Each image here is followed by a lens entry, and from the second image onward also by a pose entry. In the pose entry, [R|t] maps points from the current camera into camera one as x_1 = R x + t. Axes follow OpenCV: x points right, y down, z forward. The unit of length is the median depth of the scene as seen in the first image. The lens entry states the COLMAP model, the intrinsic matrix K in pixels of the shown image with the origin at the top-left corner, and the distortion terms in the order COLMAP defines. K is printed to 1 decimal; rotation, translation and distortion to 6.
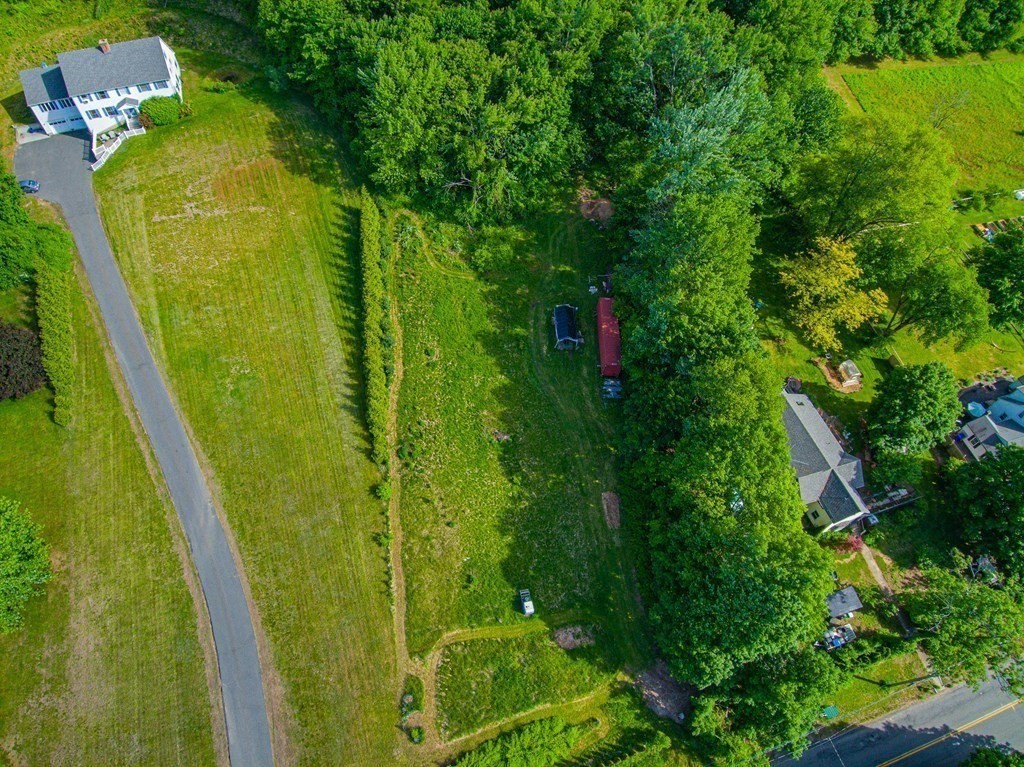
lens RADIAL K [[598.5, 0, 512.0], [0, 598.5, 383.5], [0, 0, 1]] dist [0.087859, -0.119249]
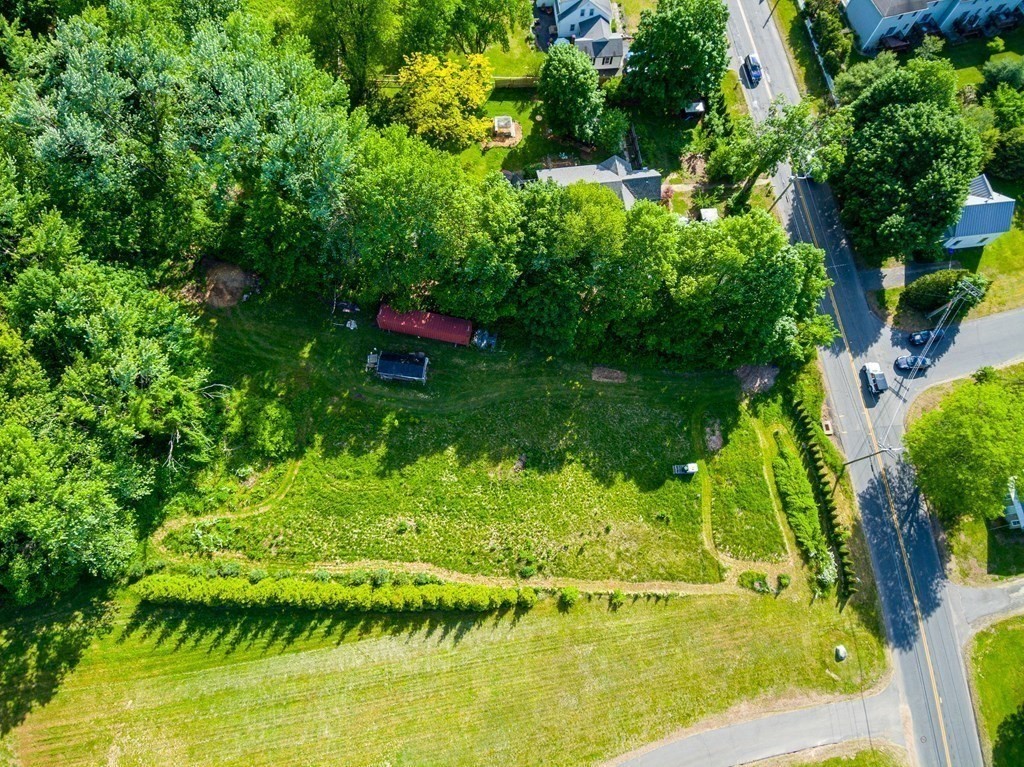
lens RADIAL K [[598.5, 0, 512.0], [0, 598.5, 383.5], [0, 0, 1]] dist [0.087859, -0.119249]
pose [[0.172701, -0.949496, 0.261978, -0.152738], [0.809876, 0.288266, 0.510886, -0.454993], [-0.560603, 0.123939, 0.818757, 0.214554]]
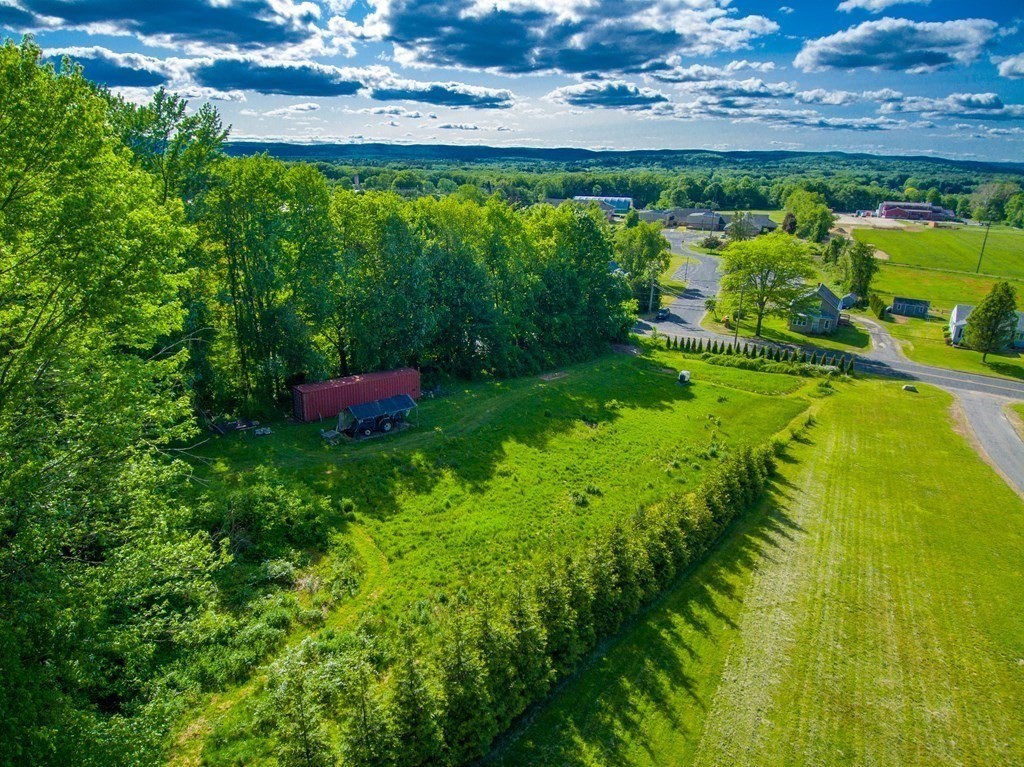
lens RADIAL K [[598.5, 0, 512.0], [0, 598.5, 383.5], [0, 0, 1]] dist [0.087859, -0.119249]
pose [[-0.668652, -0.289427, 0.684935, -0.443106], [0.592711, 0.348757, 0.725991, -0.510512], [-0.448997, 0.891404, -0.061651, 1.059984]]
